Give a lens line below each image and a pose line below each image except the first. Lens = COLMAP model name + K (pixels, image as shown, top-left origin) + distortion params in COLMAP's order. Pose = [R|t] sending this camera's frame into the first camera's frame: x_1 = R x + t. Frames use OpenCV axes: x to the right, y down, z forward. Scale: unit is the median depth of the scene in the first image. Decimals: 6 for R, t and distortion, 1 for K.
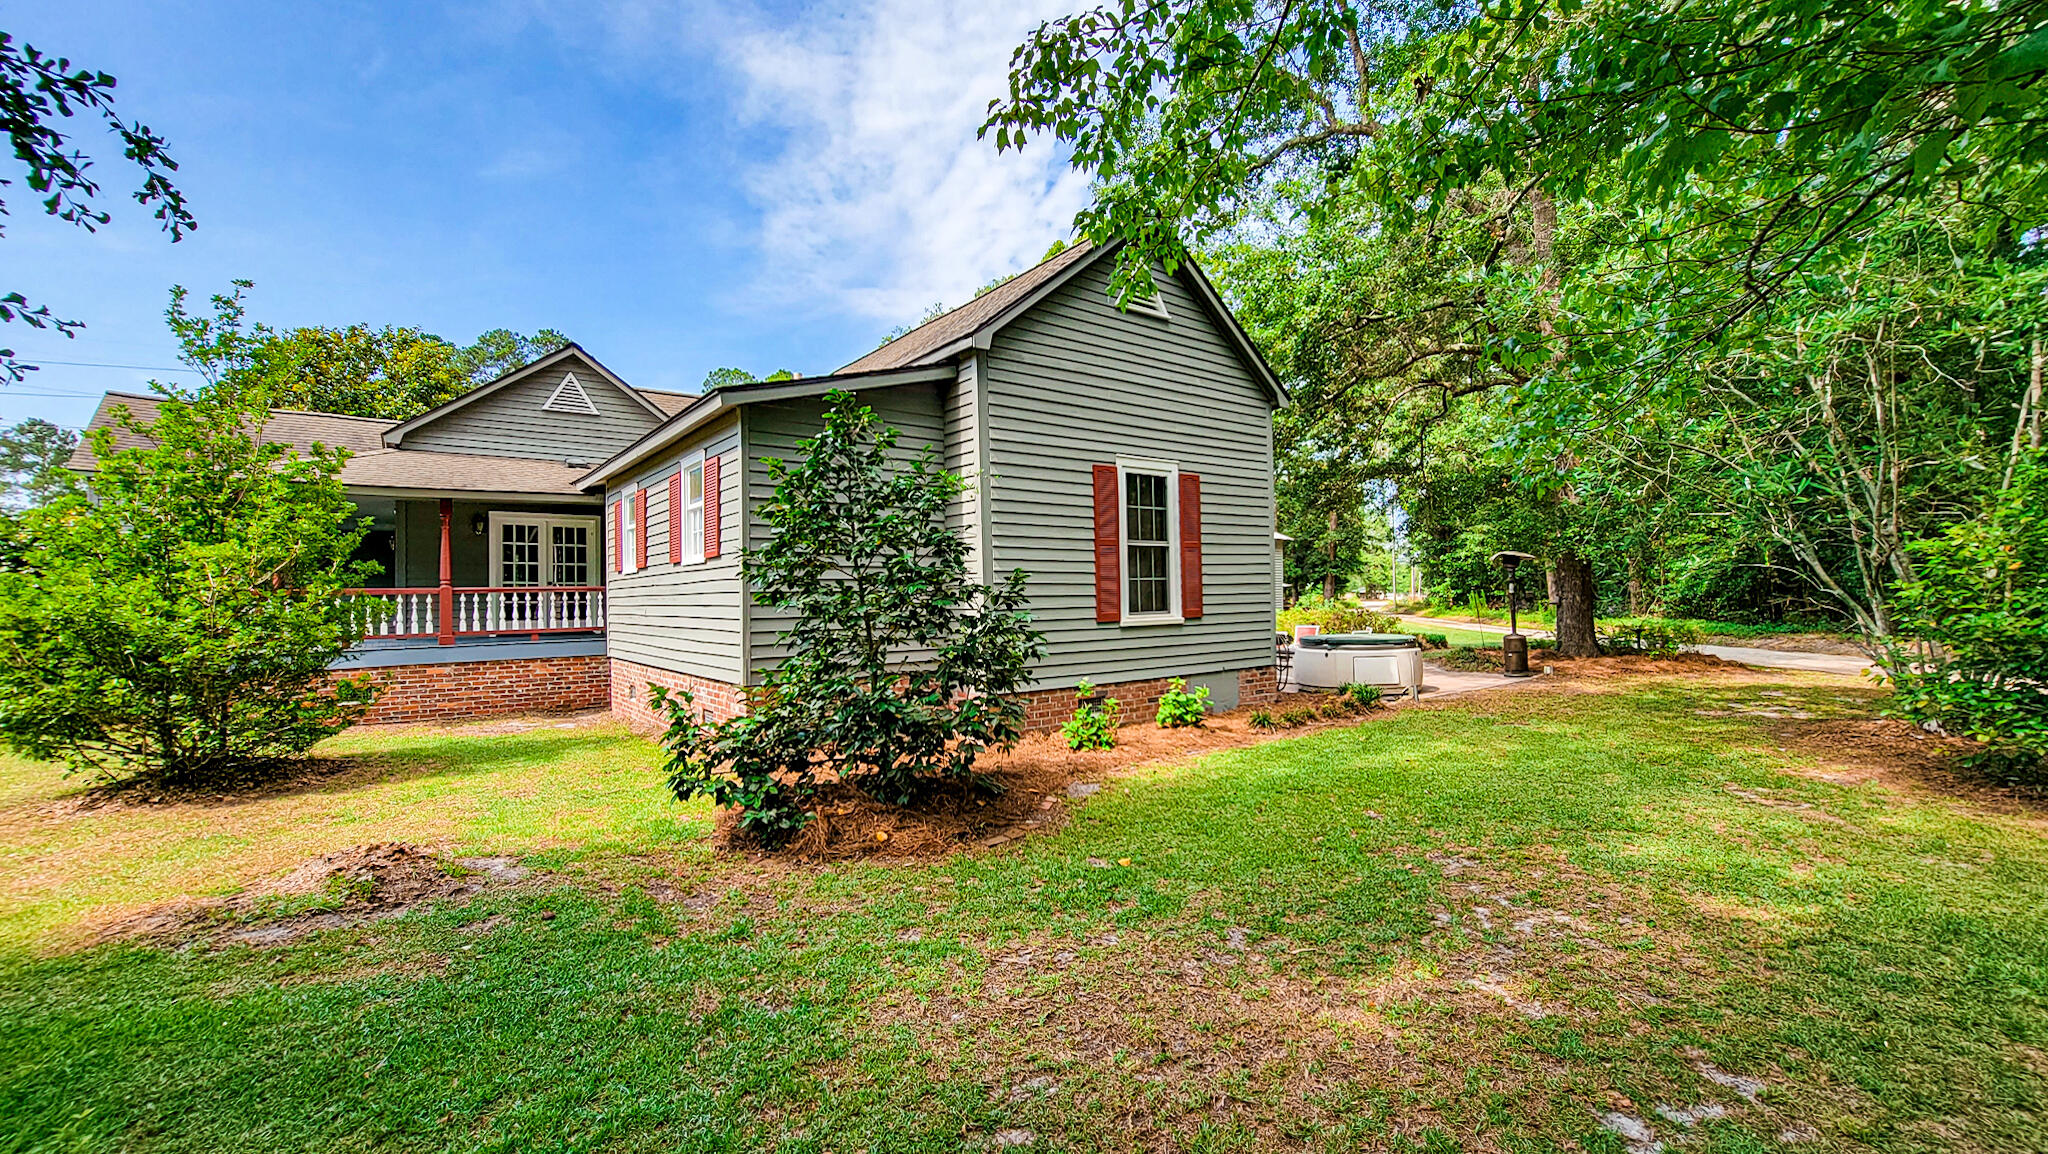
lens RADIAL K [[834.8, 0, 1015.9], [0, 834.8, 580.3], [0, 0, 1]] dist [-0.009810, 0.003207]
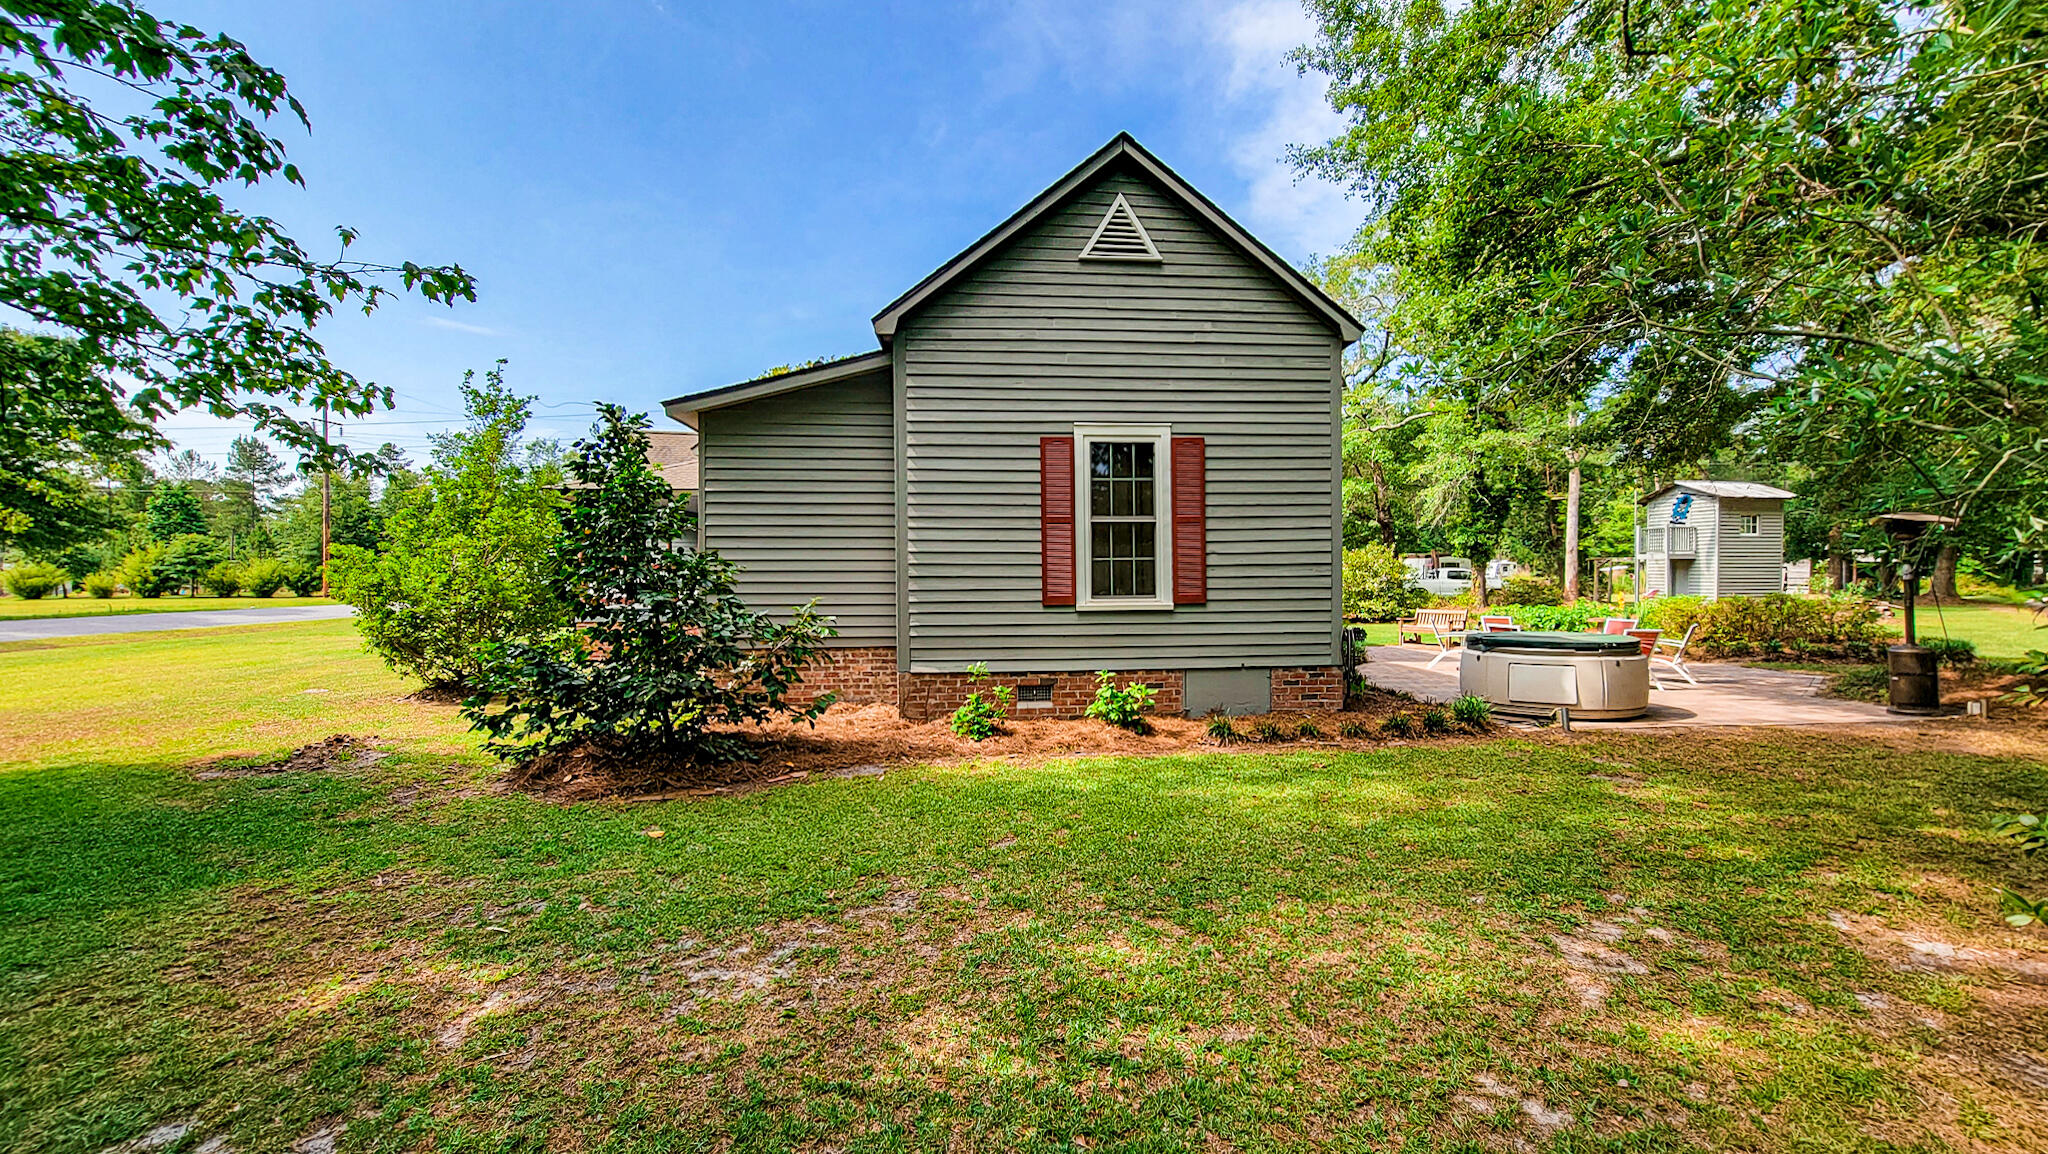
lens RADIAL K [[834.8, 0, 1024.0], [0, 834.8, 578.6], [0, 0, 1]] dist [-0.009810, 0.003207]
pose [[0.844893, 0.014558, -0.534737, 0.536027], [0.002003, 0.999537, 0.030375, -0.007894], [0.534931, -0.026735, 0.844473, 0.181812]]
